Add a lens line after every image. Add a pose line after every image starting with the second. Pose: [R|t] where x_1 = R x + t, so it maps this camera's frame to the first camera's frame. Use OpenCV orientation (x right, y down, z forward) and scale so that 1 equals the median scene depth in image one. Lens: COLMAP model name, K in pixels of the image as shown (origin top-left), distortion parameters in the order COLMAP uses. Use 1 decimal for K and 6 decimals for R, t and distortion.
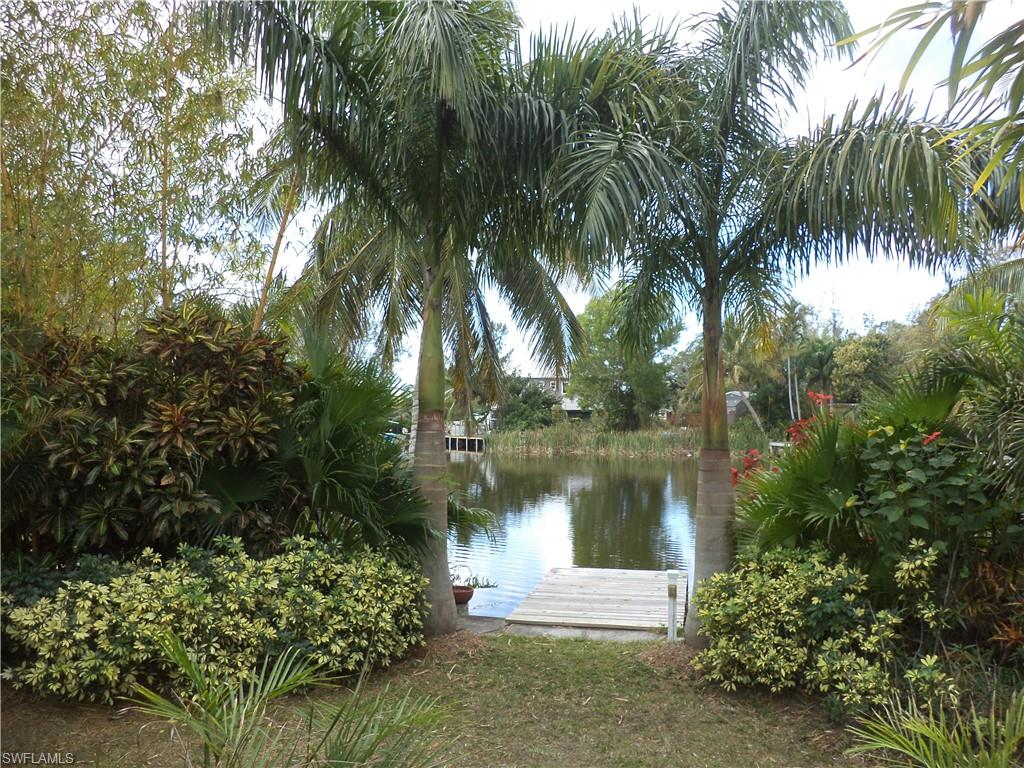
lens RADIAL K [[796.1, 0, 509.9], [0, 796.1, 381.5], [0, 0, 1]] dist [-0.048123, 0.001408]
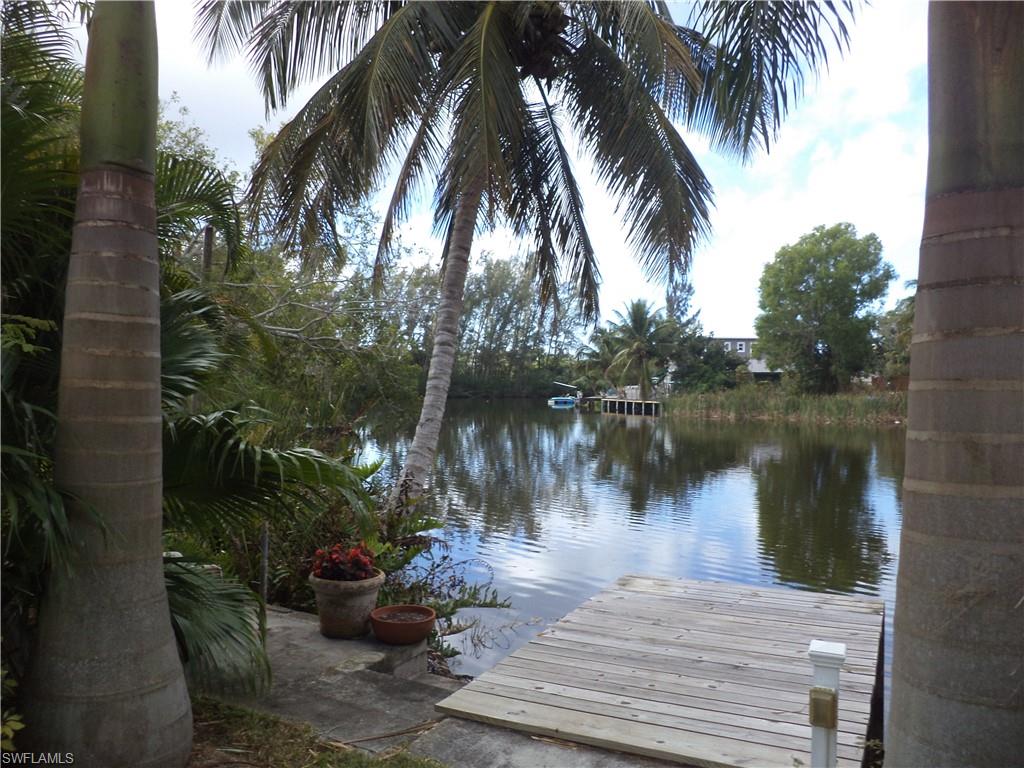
lens RADIAL K [[796.1, 0, 509.9], [0, 796.1, 381.5], [0, 0, 1]] dist [-0.048123, 0.001408]
pose [[0.971981, 0.005508, -0.234996, 0.015856], [0.003861, 0.999216, 0.039393, 0.011629], [0.235029, -0.039197, 0.971198, 0.067360]]
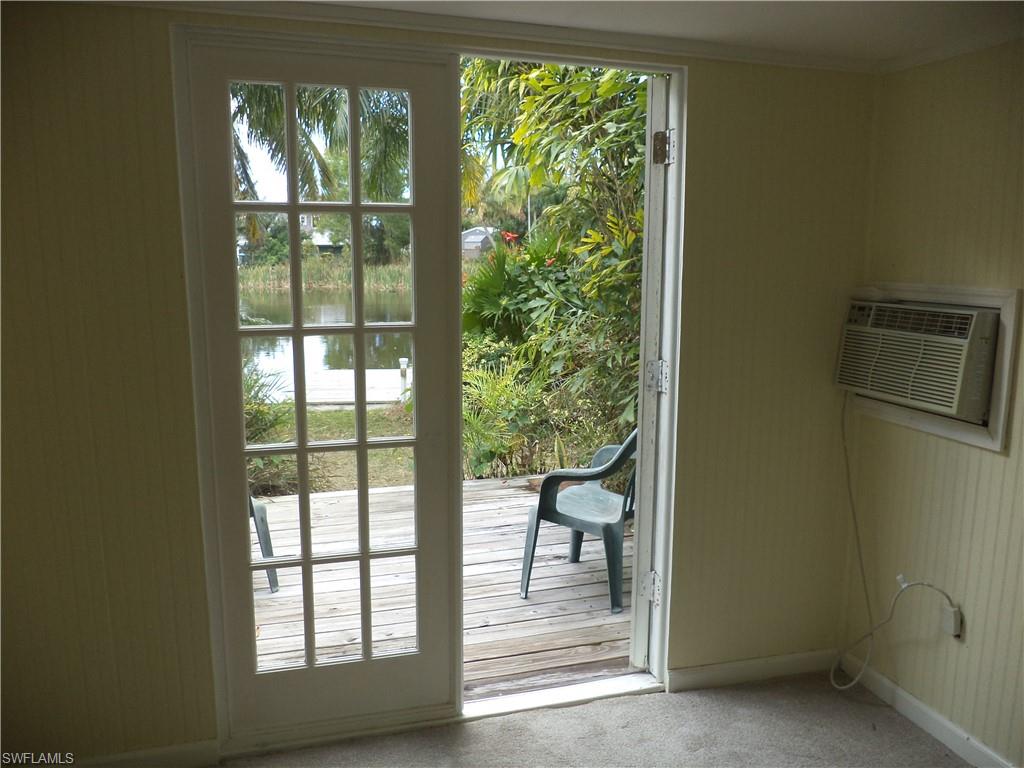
lens RADIAL K [[796.1, 0, 509.9], [0, 796.1, 381.5], [0, 0, 1]] dist [-0.048123, 0.001408]
pose [[0.953272, -0.047744, 0.298316, -0.004221], [-0.014376, 0.979146, 0.202649, -0.001384], [-0.301770, -0.197468, 0.932706, -0.041538]]
